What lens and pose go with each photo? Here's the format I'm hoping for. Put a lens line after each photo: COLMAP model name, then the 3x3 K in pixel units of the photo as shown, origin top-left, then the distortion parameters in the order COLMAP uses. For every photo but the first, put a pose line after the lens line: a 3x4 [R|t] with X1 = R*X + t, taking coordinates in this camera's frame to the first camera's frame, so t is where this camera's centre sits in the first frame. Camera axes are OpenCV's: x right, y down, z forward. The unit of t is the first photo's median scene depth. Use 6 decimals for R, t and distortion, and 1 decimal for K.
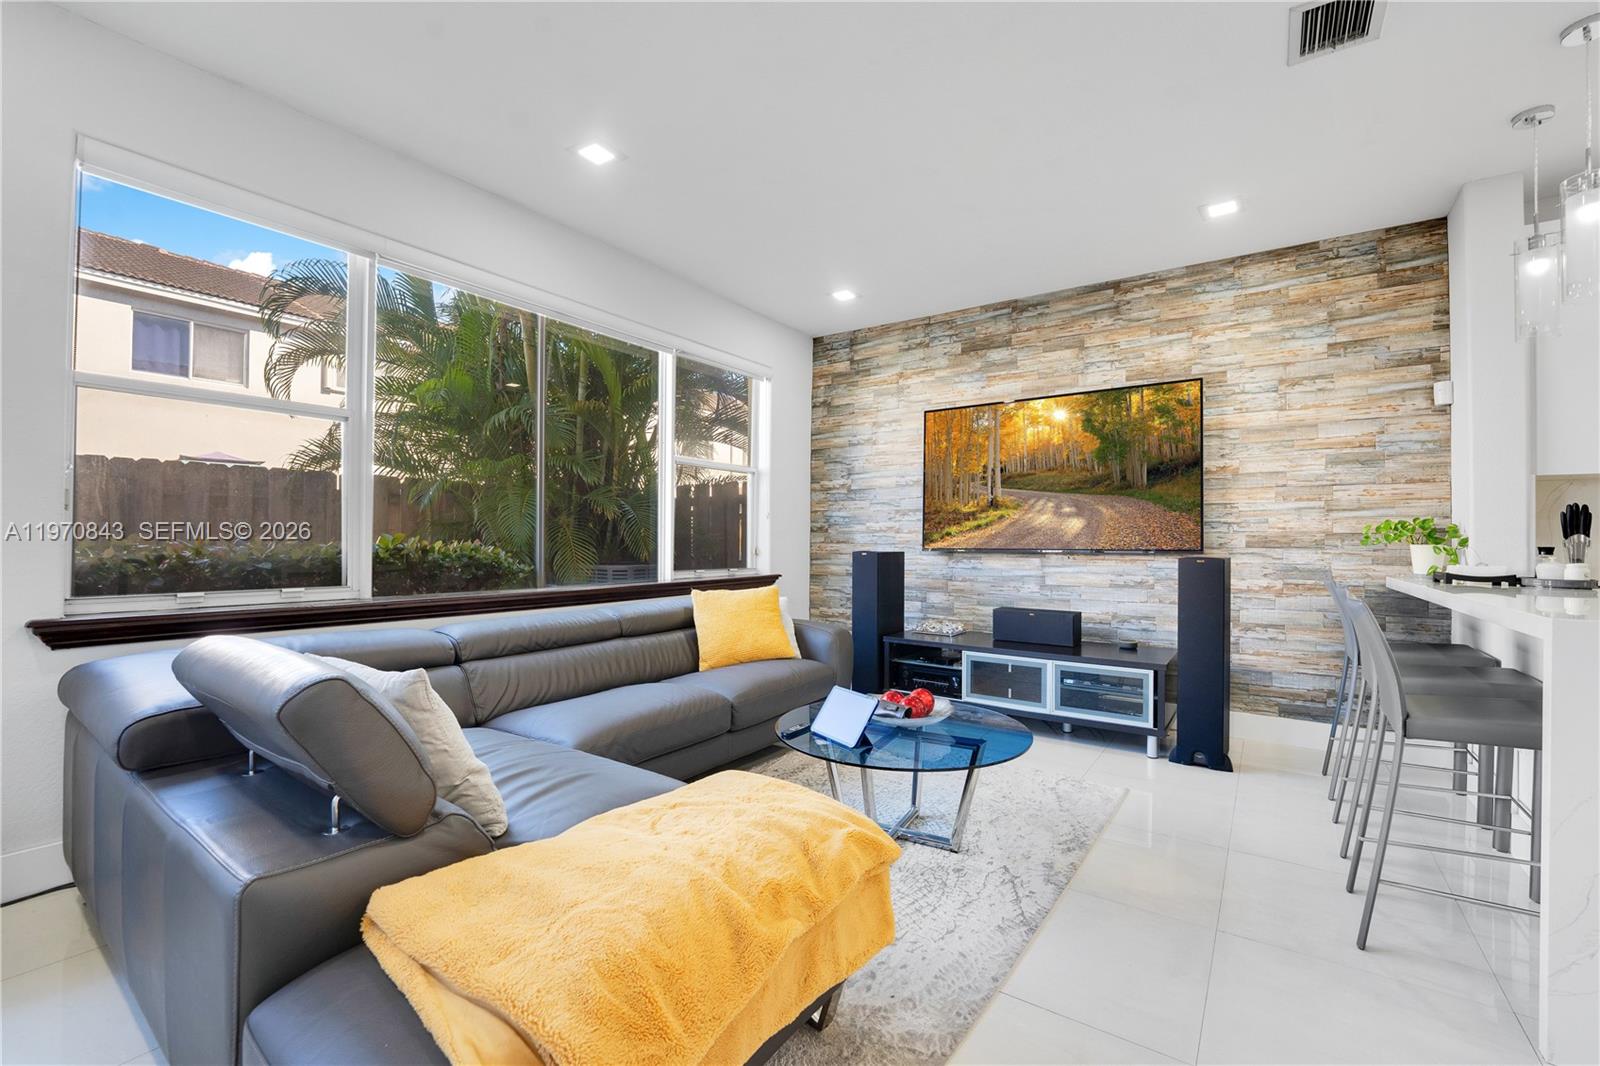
lens RADIAL K [[691.8, 0, 811.2], [0, 691.8, 535.7], [0, 0, 1]] dist [-0.023763, 0.001107]
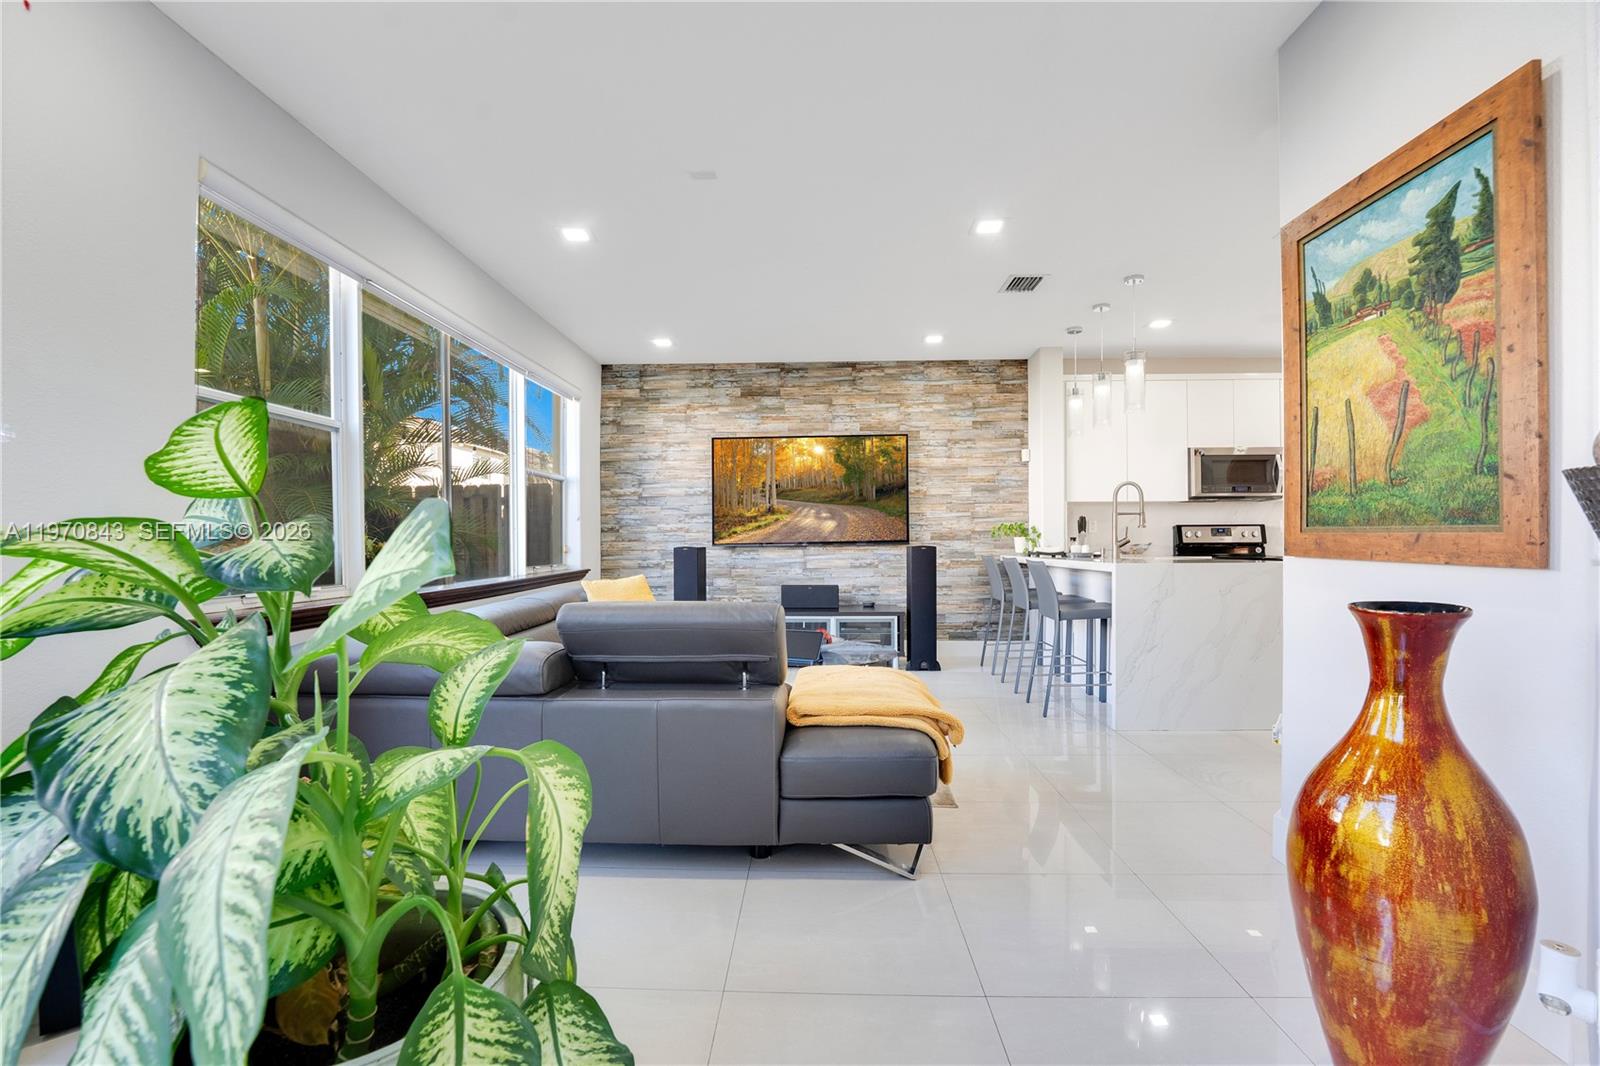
lens RADIAL K [[691.8, 0, 793.0], [0, 691.8, 539.3], [0, 0, 1]] dist [-0.023763, 0.001107]
pose [[0.856554, -0.008764, 0.515983, -0.474112], [0.006806, 0.999961, 0.005686, 0.003859], [-0.516012, -0.001358, 0.856580, -0.232318]]
